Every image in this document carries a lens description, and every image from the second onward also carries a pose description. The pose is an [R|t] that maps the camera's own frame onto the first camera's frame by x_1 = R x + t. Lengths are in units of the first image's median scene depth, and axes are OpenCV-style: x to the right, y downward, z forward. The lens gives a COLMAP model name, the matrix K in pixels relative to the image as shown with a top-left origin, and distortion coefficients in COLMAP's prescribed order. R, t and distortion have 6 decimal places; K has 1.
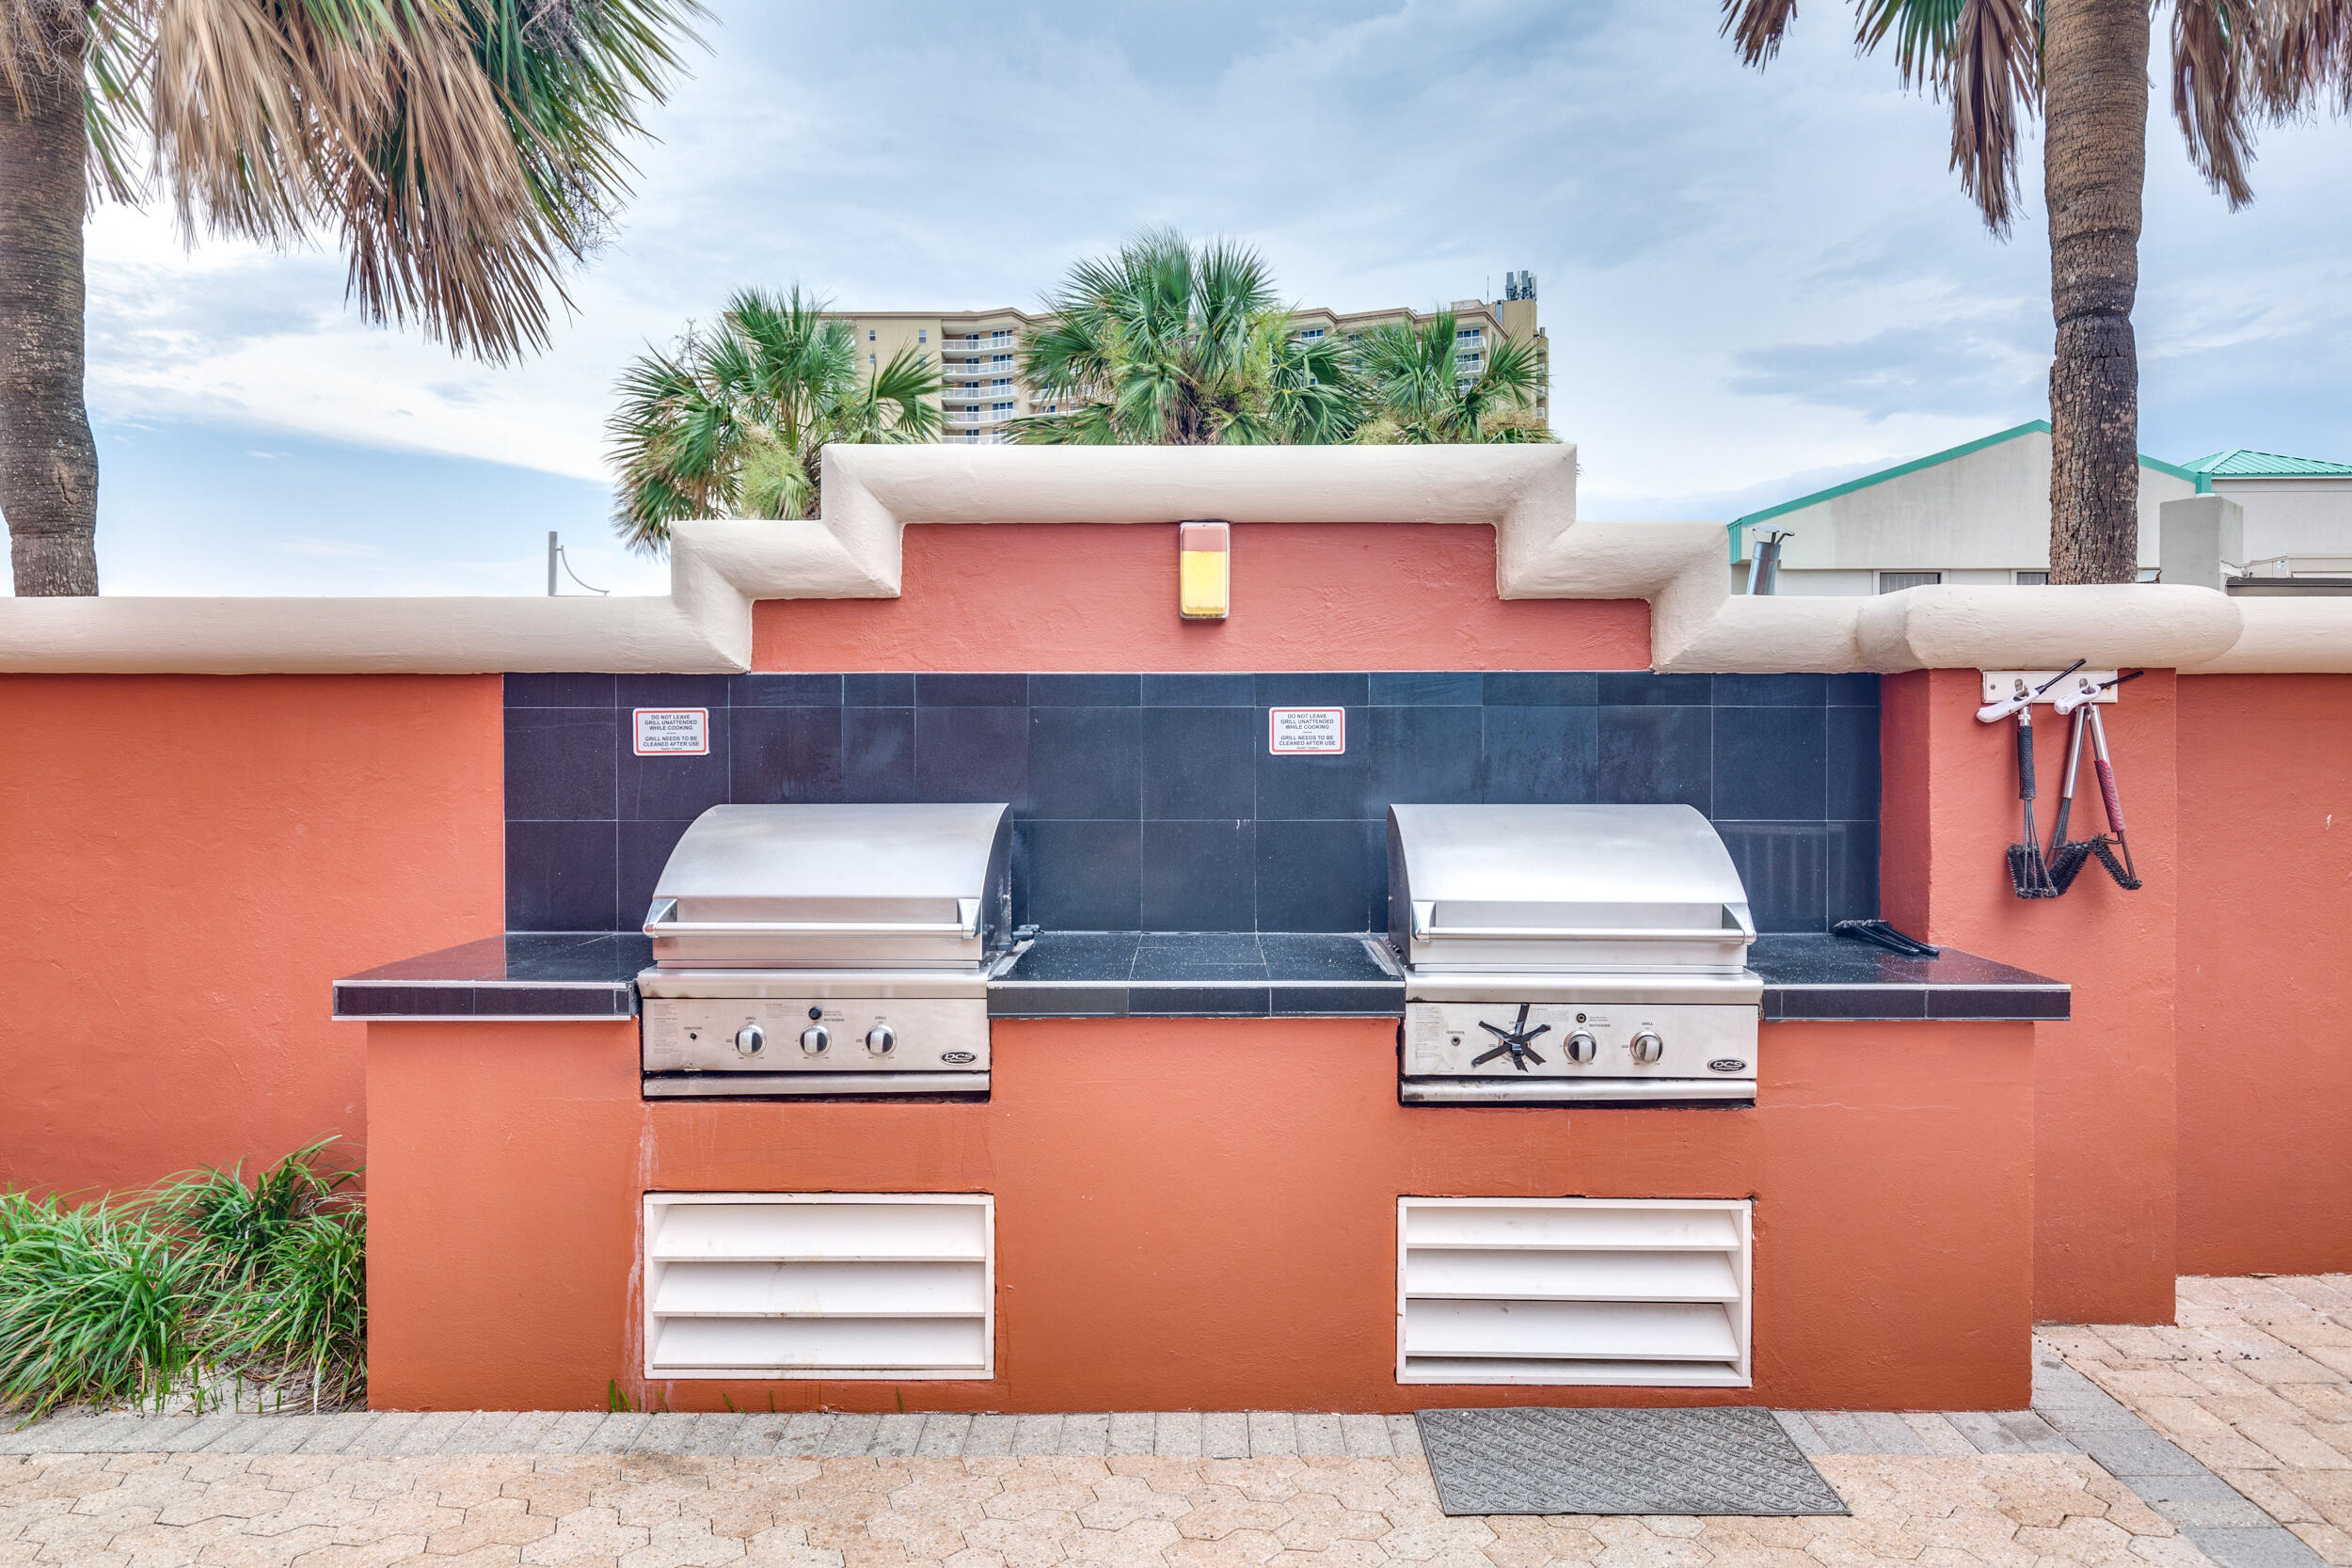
lens RADIAL K [[1577.4, 0, 1176.0], [0, 1577.4, 784.0], [0, 0, 1]] dist [0.002400, -0.003608]
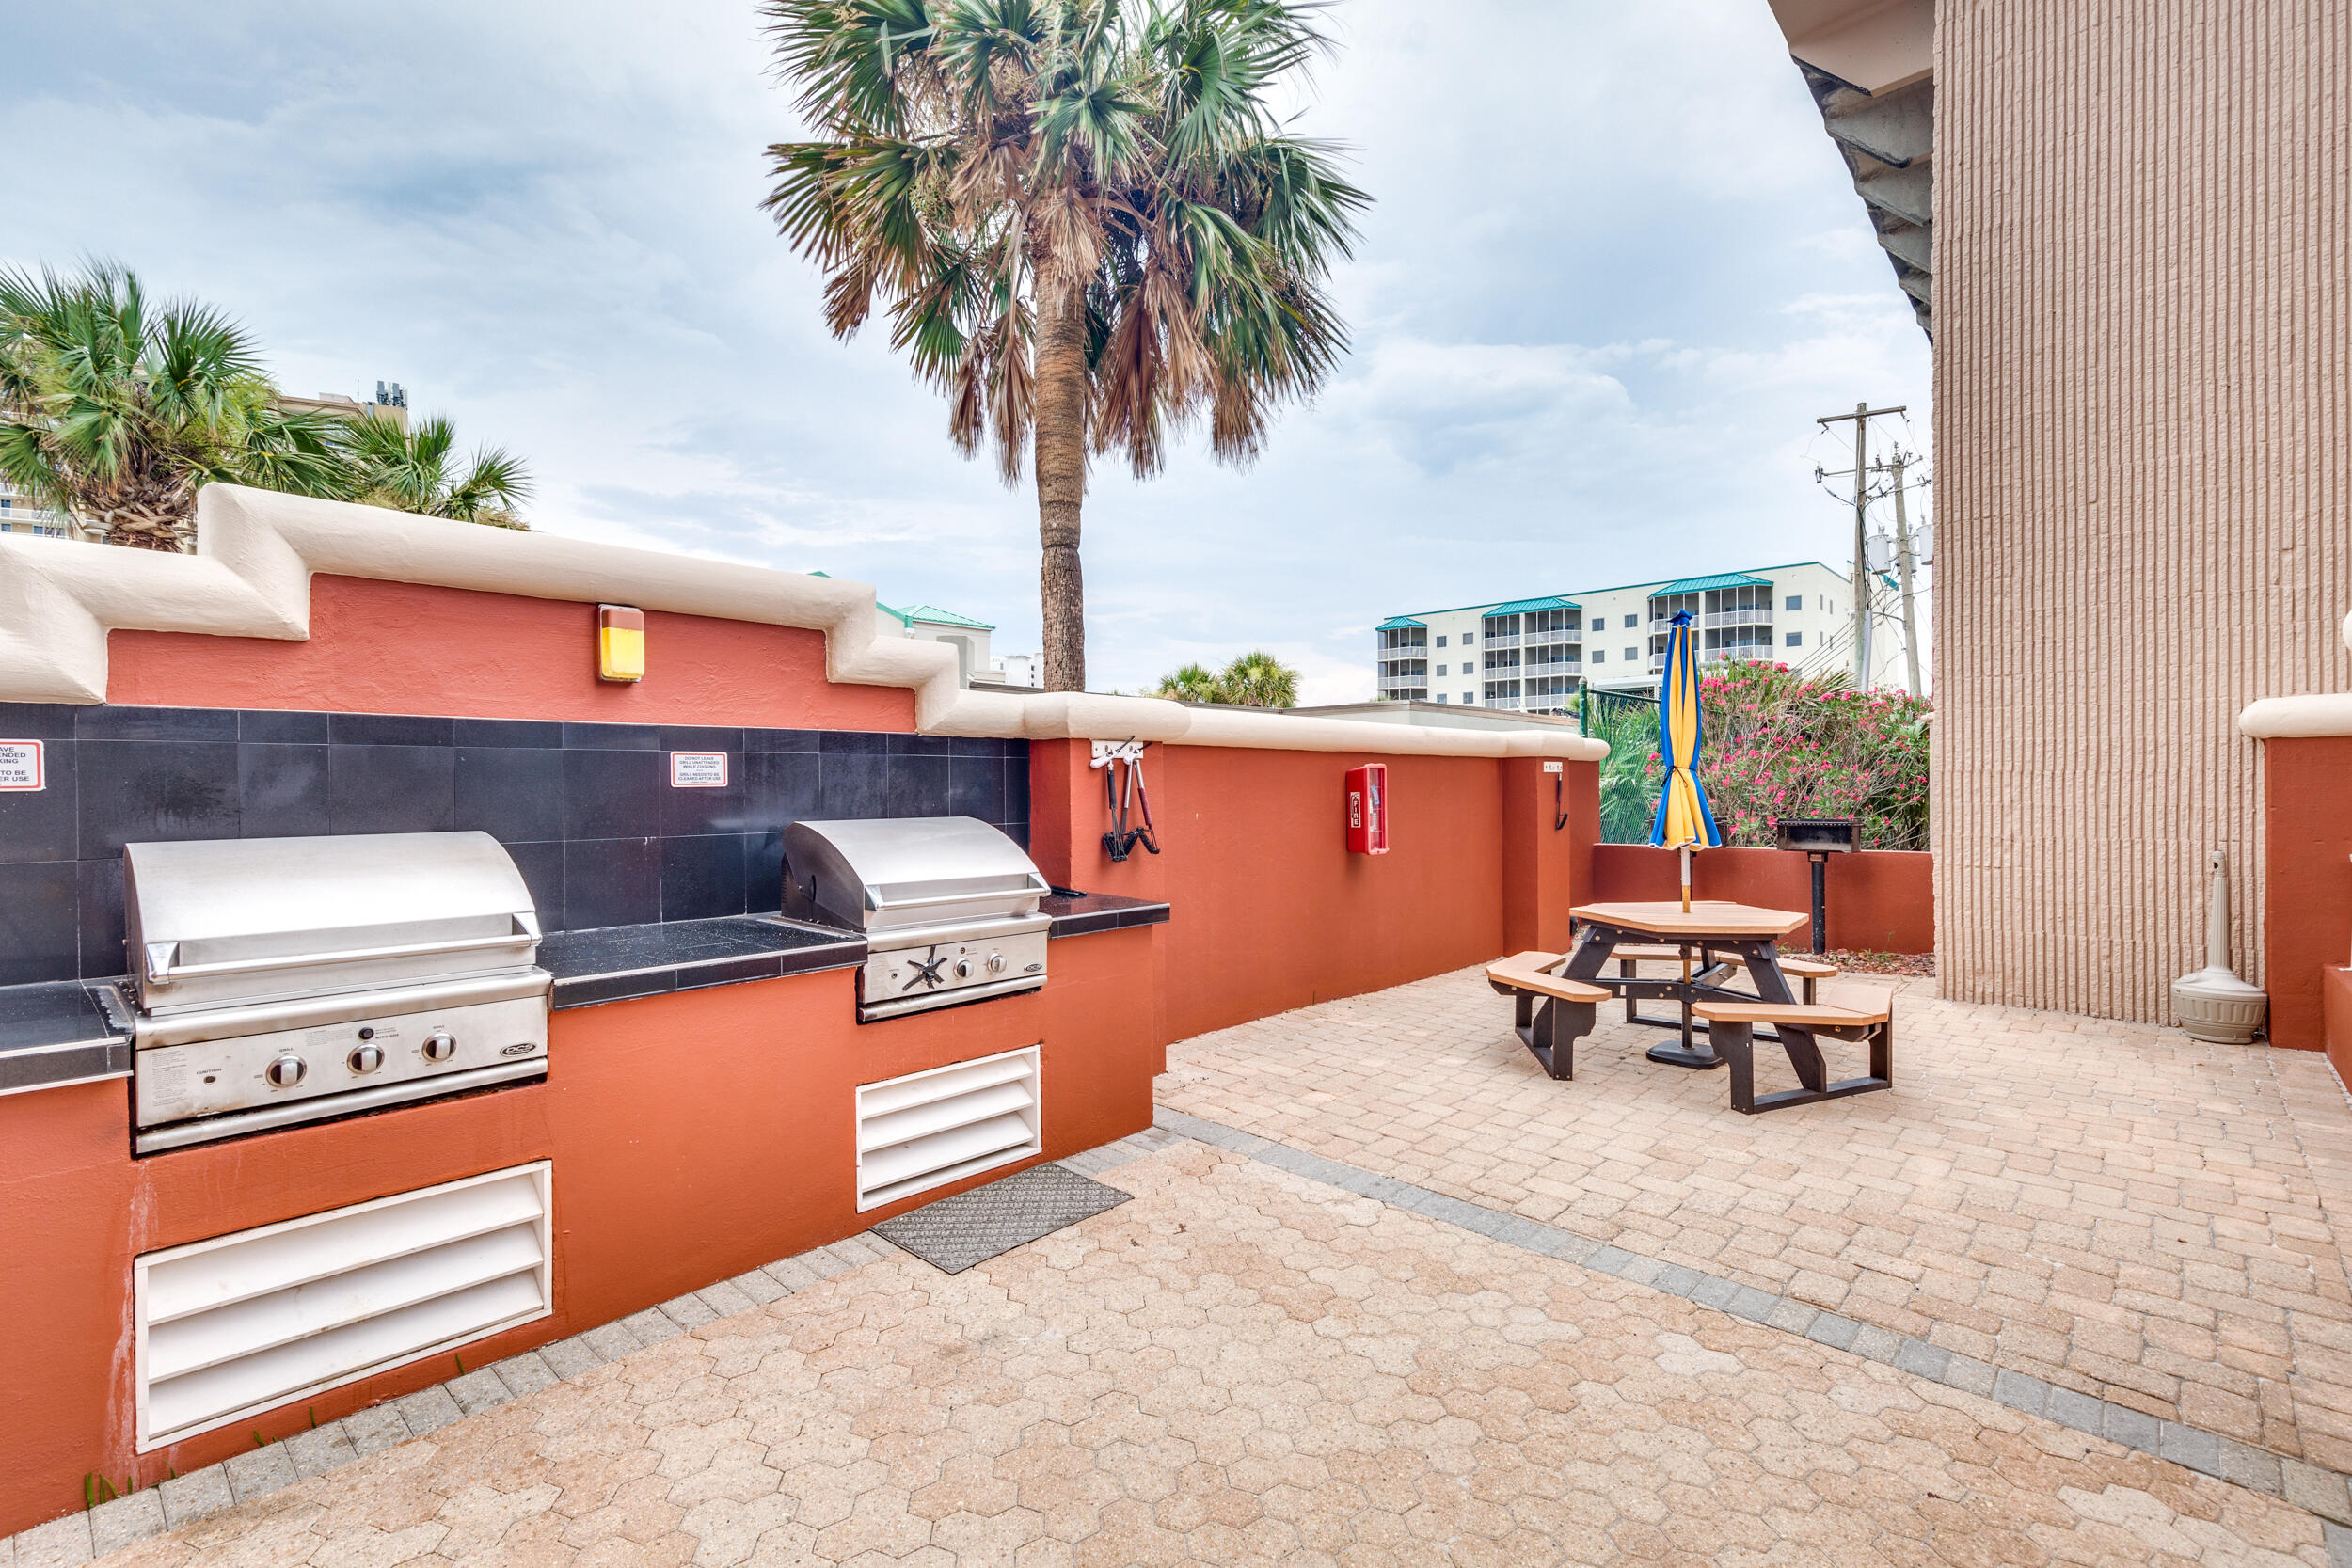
lens RADIAL K [[1063.2, 0, 1183.0], [0, 1063.2, 791.6], [0, 0, 1]] dist [0.010198, -0.001722]
pose [[0.665773, -0.008582, 0.746105, -0.395804], [0.013836, 0.999904, -0.000846, -0.010180], [-0.746026, 0.010887, 0.665828, 0.102260]]
